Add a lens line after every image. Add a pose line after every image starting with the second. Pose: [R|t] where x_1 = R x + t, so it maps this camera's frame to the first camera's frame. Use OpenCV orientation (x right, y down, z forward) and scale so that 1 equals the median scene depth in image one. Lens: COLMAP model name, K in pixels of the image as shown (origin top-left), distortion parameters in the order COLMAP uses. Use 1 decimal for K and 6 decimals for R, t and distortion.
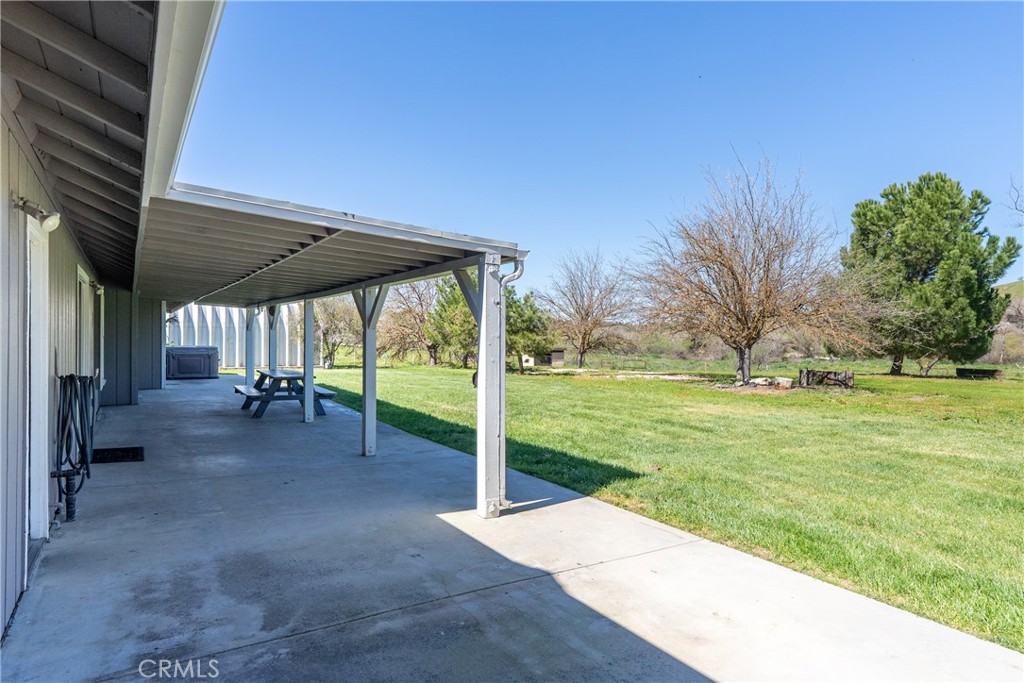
lens RADIAL K [[570.9, 0, 559.9], [0, 570.9, 341.2], [0, 0, 1]] dist [-0.003439, 0.001058]
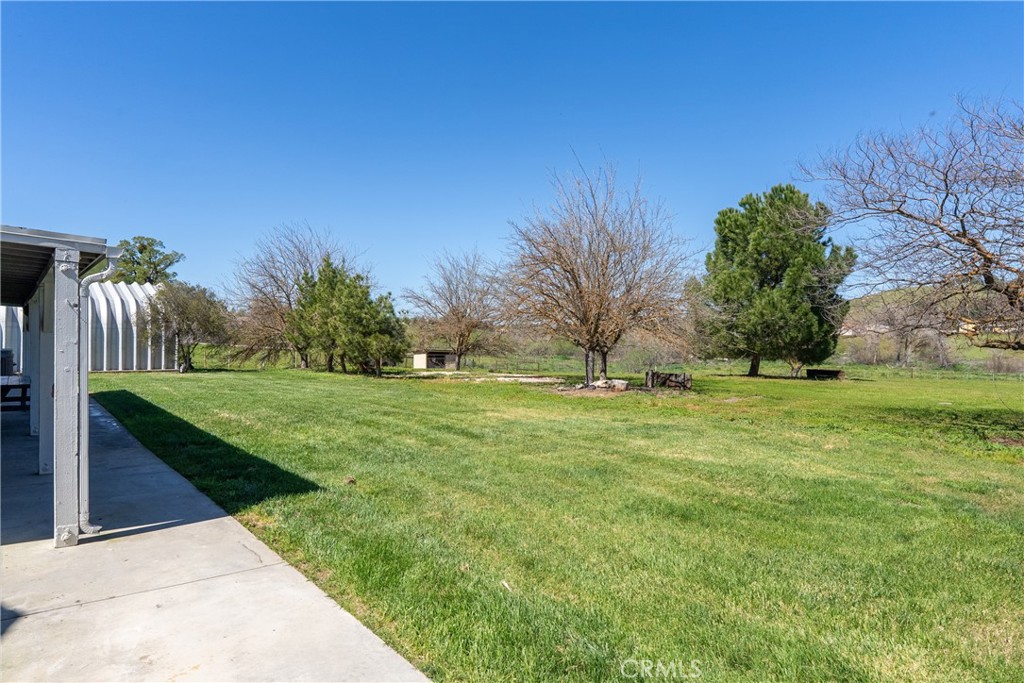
lens RADIAL K [[570.9, 0, 559.9], [0, 570.9, 341.2], [0, 0, 1]] dist [-0.003439, 0.001058]
pose [[0.992024, 0.001770, 0.126034, 0.115094], [-0.001495, 0.999996, -0.002272, -0.002113], [-0.126038, 0.002065, 0.992023, 0.004911]]
